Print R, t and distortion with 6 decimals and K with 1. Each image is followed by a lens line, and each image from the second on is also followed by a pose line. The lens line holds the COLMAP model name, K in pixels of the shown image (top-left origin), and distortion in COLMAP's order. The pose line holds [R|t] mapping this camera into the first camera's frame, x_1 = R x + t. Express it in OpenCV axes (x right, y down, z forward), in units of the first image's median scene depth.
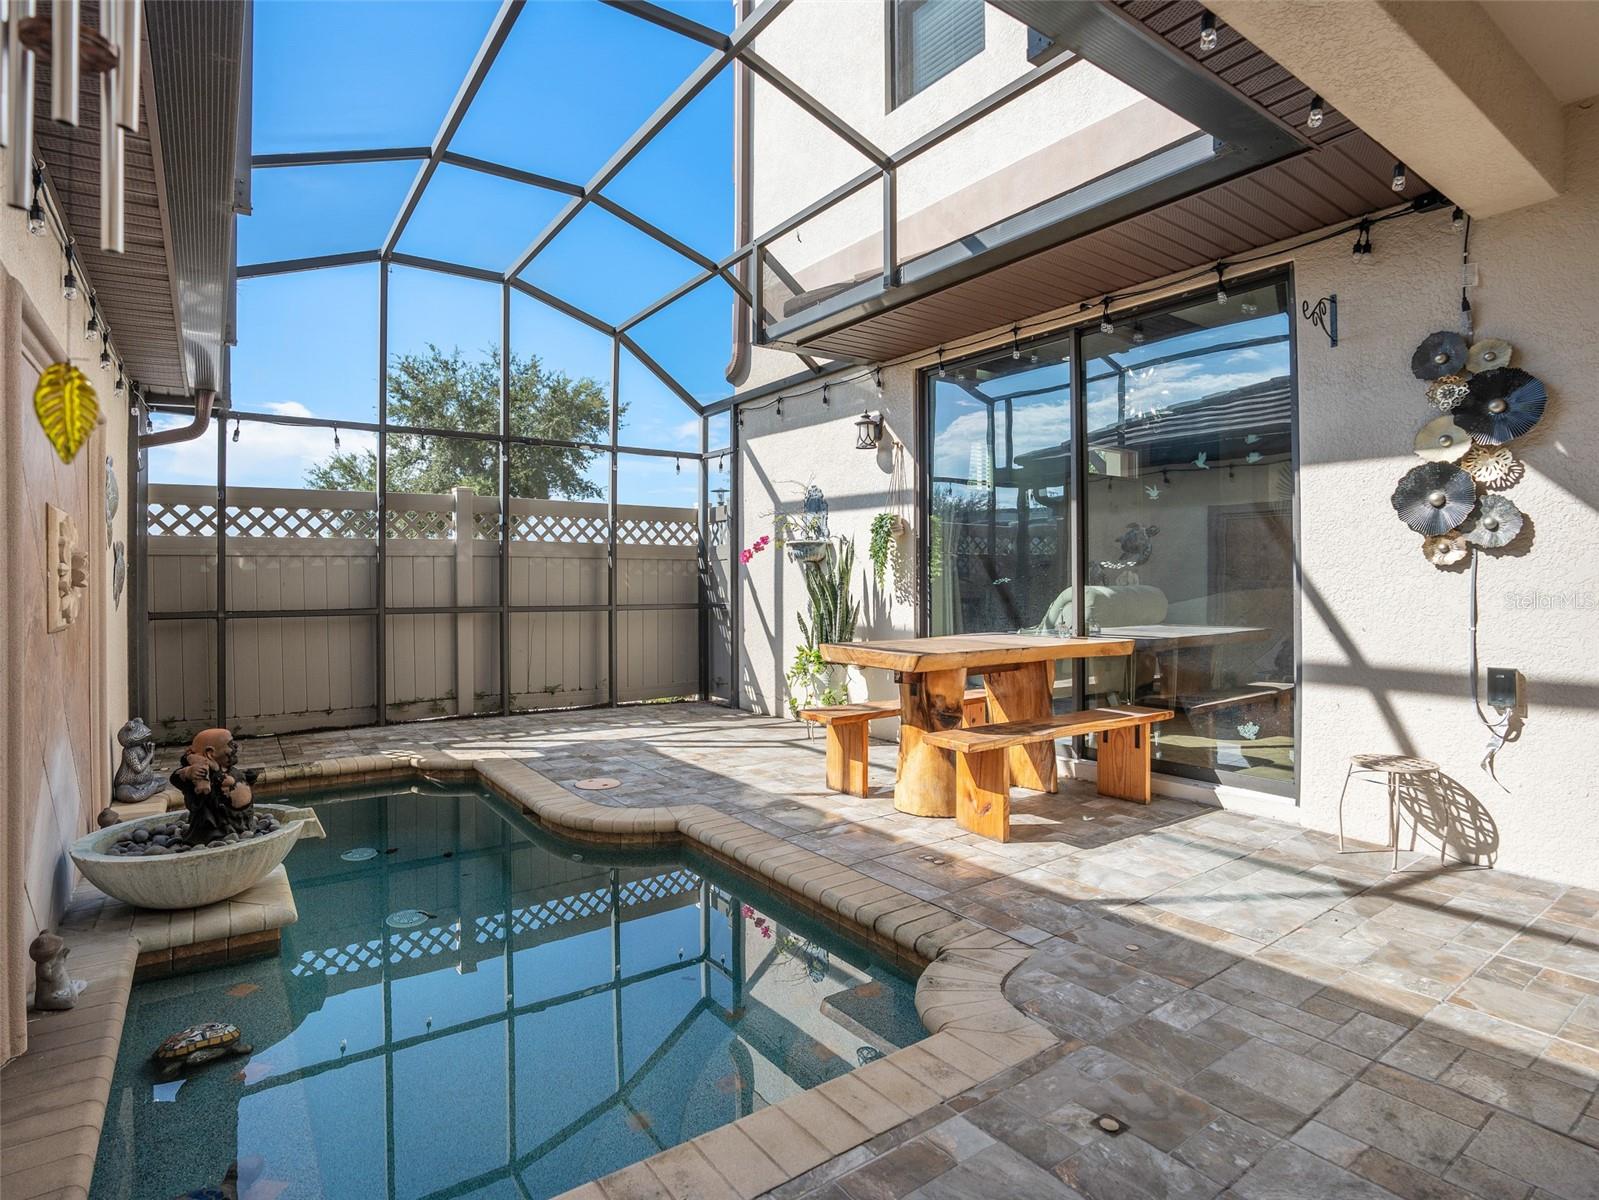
lens RADIAL K [[841.3, 0, 792.8], [0, 841.3, 579.3], [0, 0, 1]] dist [-0.071917, 0.028406]
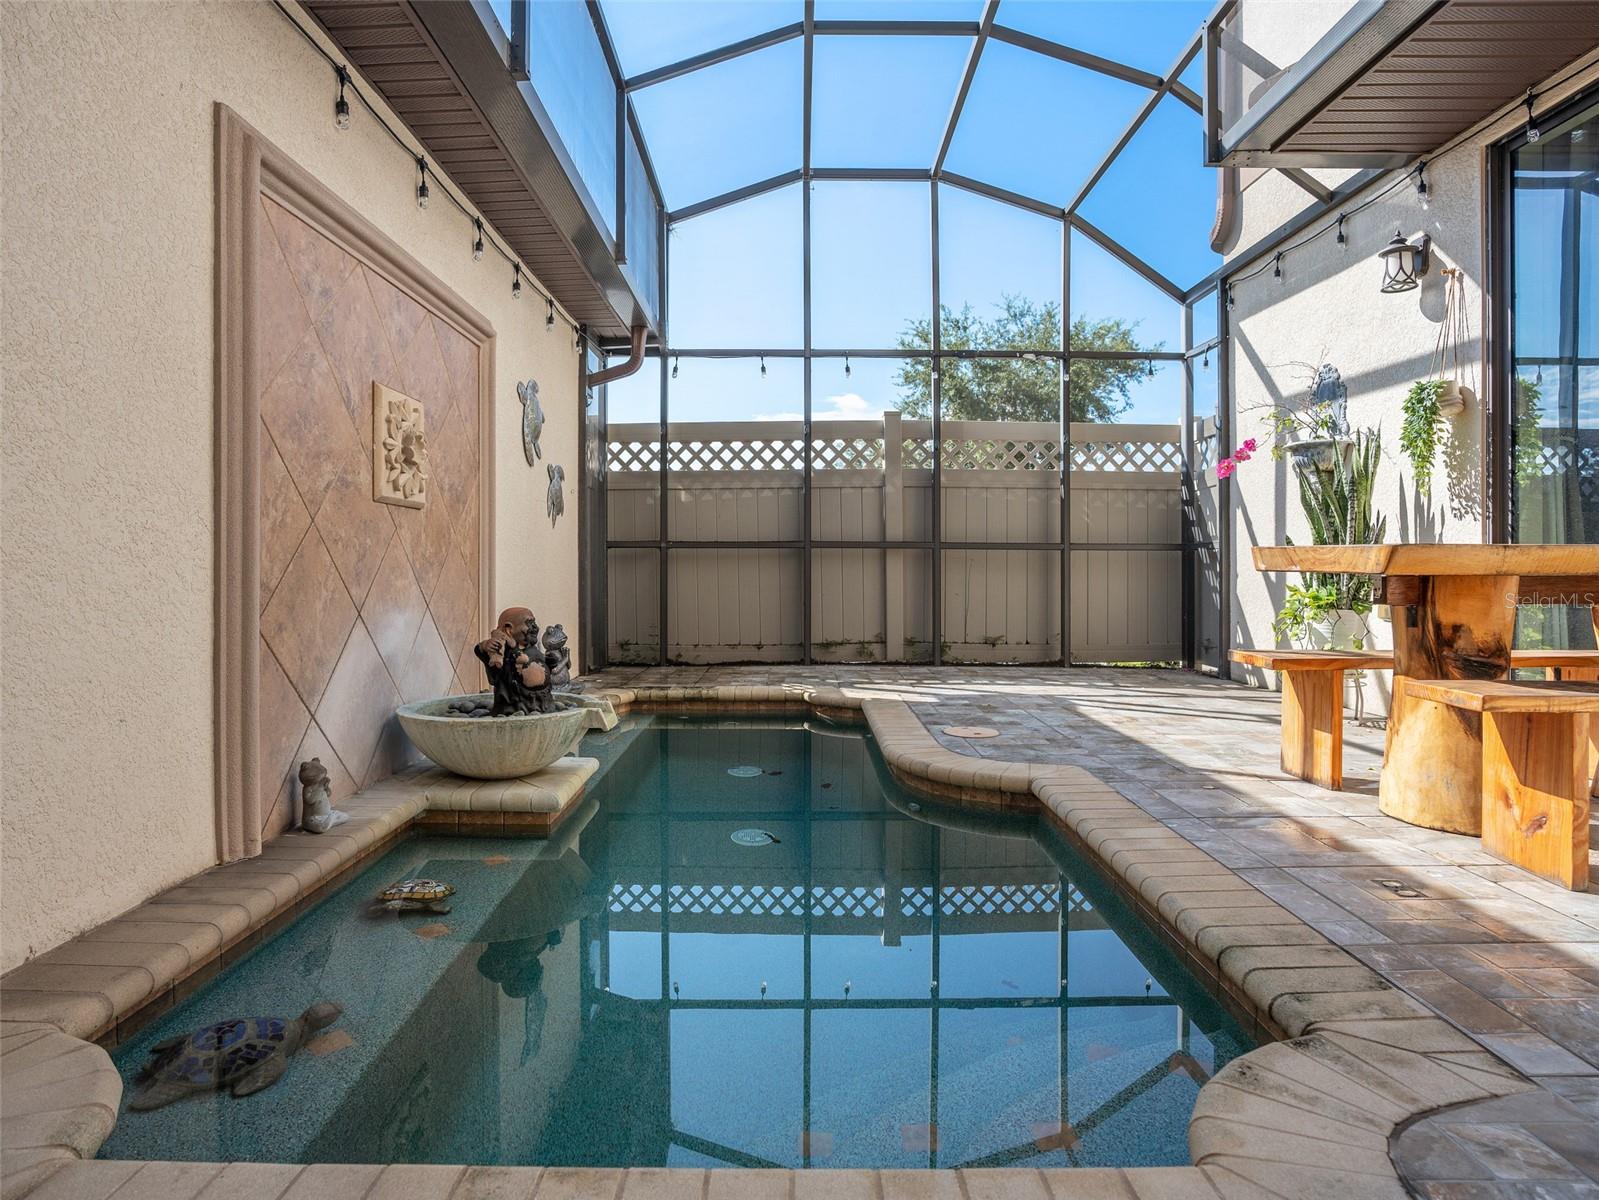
lens RADIAL K [[906.4, 0, 790.0], [0, 906.4, 563.7], [0, 0, 1]] dist [-0.066353, 0.039597]
pose [[0.816071, 0.004115, -0.577938, 0.102076], [-0.003371, 0.999992, 0.002360, 0.064374], [0.577942, 0.000022, 0.816078, 0.148265]]
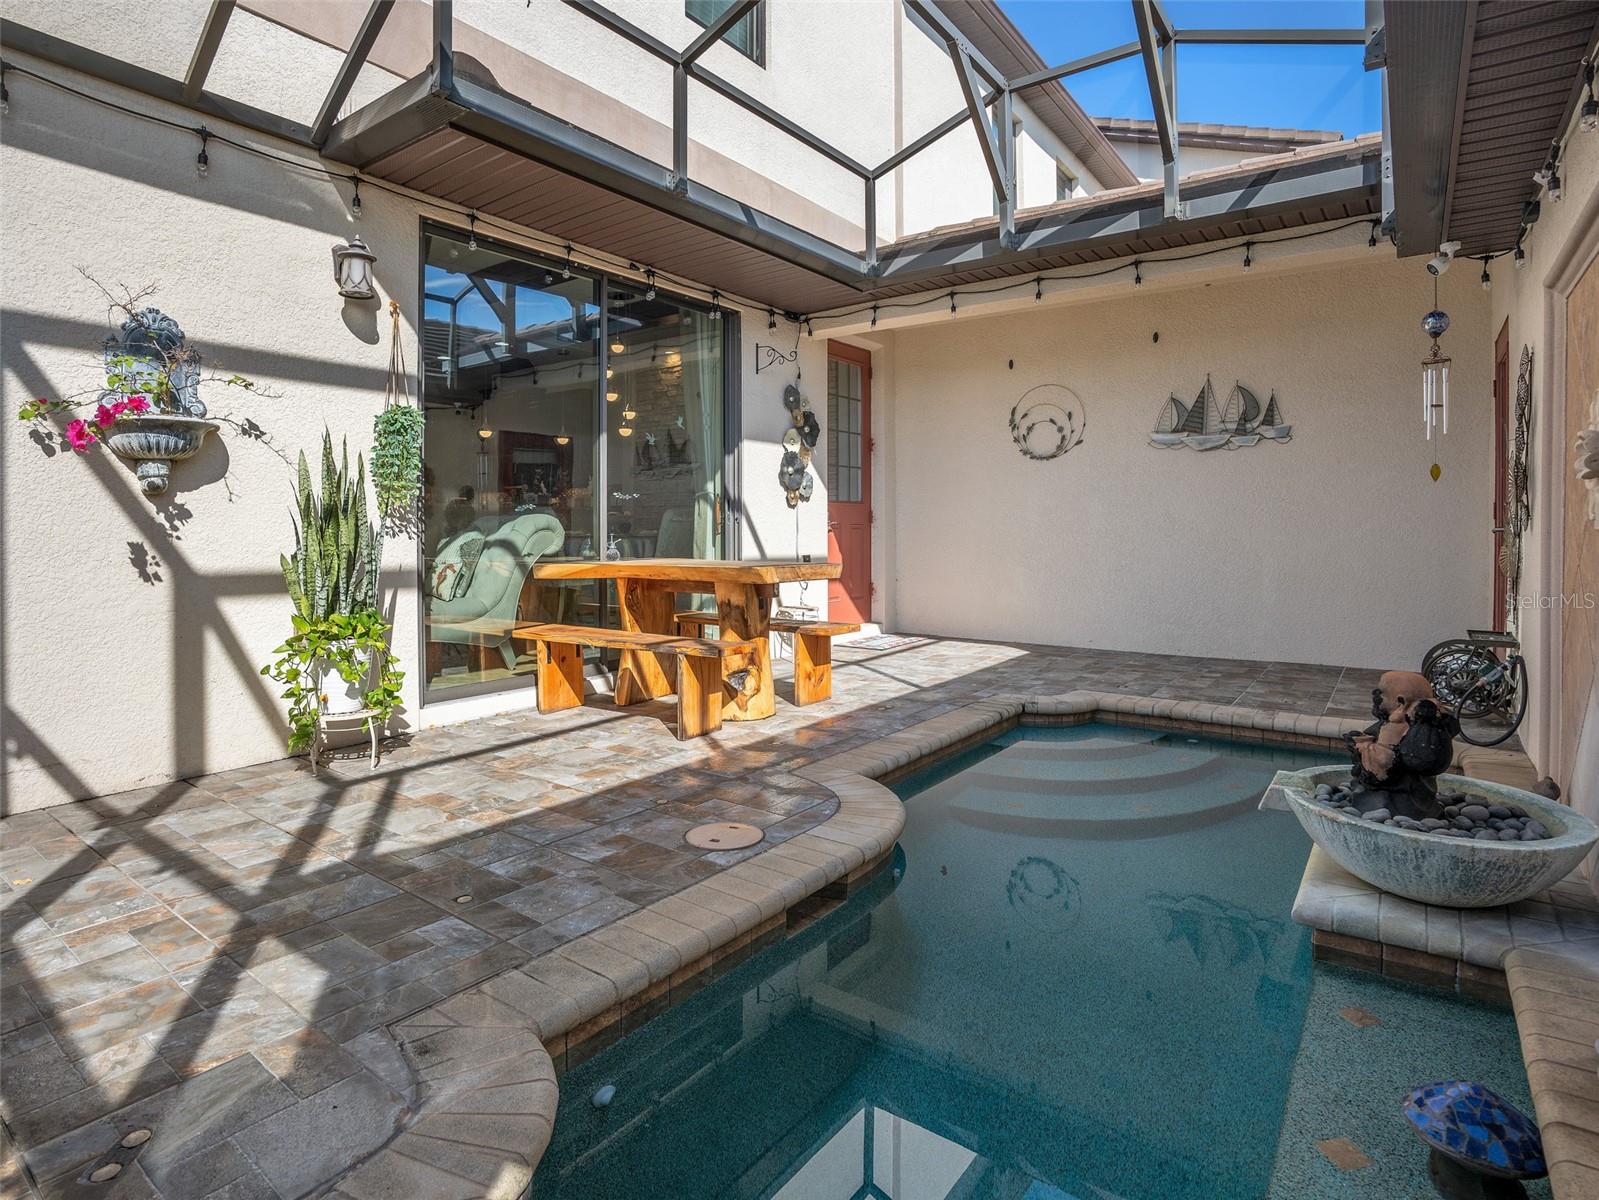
lens RADIAL K [[850.4, 0, 795.3], [0, 850.4, 544.1], [0, 0, 1]] dist [-0.035290, 0.001609]
pose [[-0.313324, -0.019645, 0.949443, -0.648030], [-0.000307, 0.999788, 0.020585, 0.020968], [-0.949646, 0.006158, -0.313264, 0.908213]]
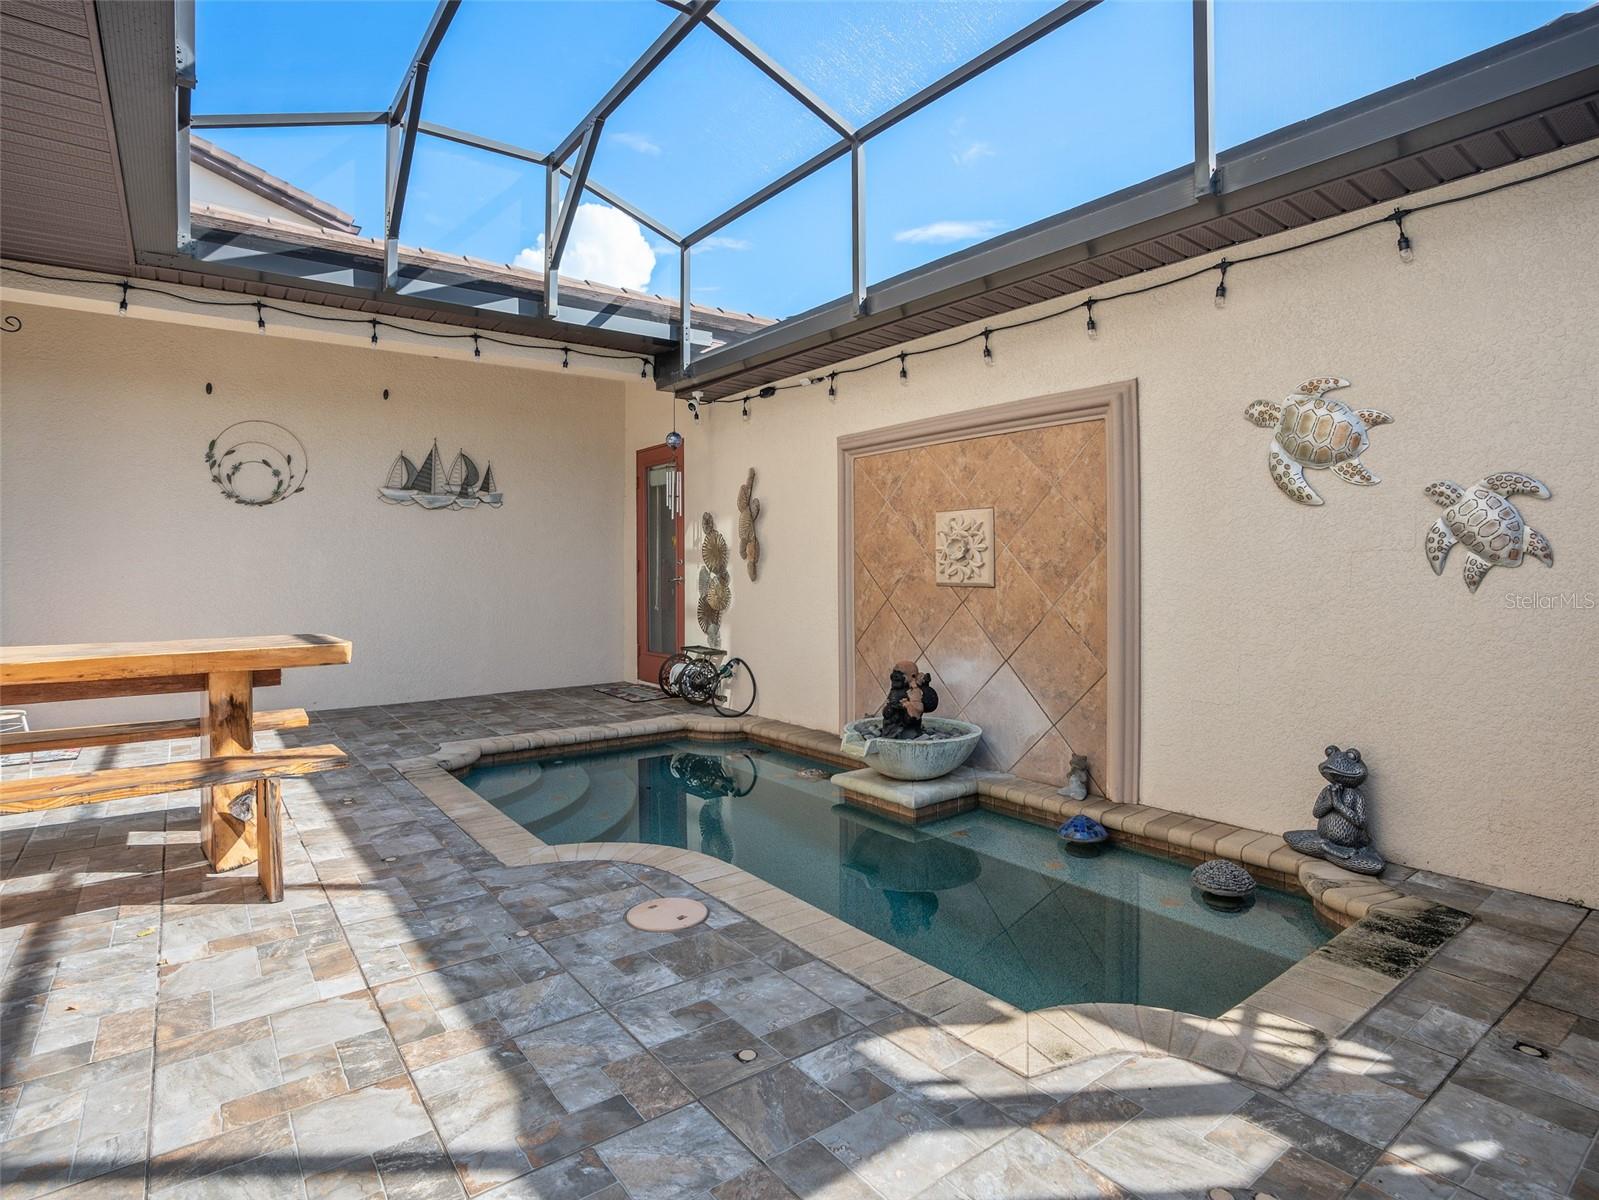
lens RADIAL K [[845.1, 0, 793.4], [0, 845.1, 564.5], [0, 0, 1]] dist [-0.076480, 0.026669]
pose [[-0.999532, 0.010086, -0.028870, -0.242272], [0.010307, 0.999919, -0.007522, 0.013695], [0.028791, -0.007816, -0.999555, 1.242770]]
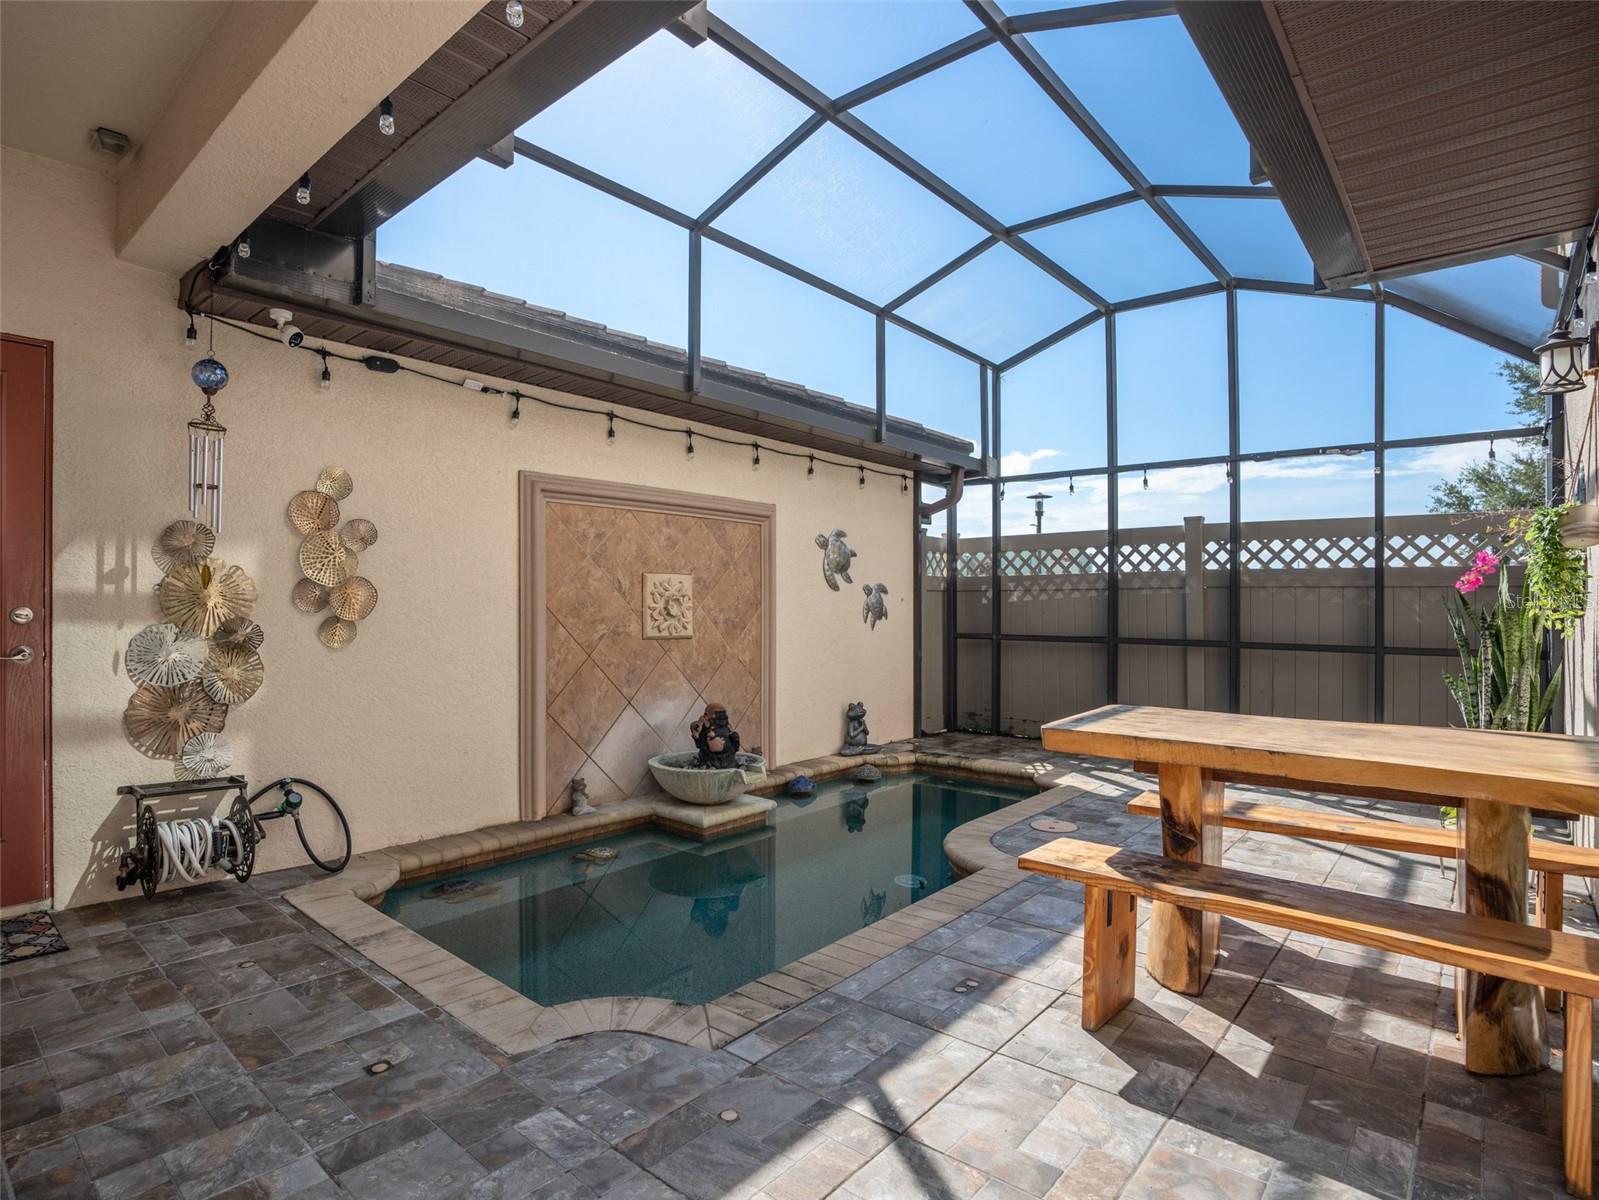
lens RADIAL K [[843.9, 0, 801.3], [0, 843.9, 604.9], [0, 0, 1]] dist [-0.068270, 0.029986]
pose [[0.247977, 0.006165, -0.968746, 0.504196], [-0.004218, 0.999977, 0.005284, -0.012579], [0.968757, 0.002776, 0.247997, 0.377742]]
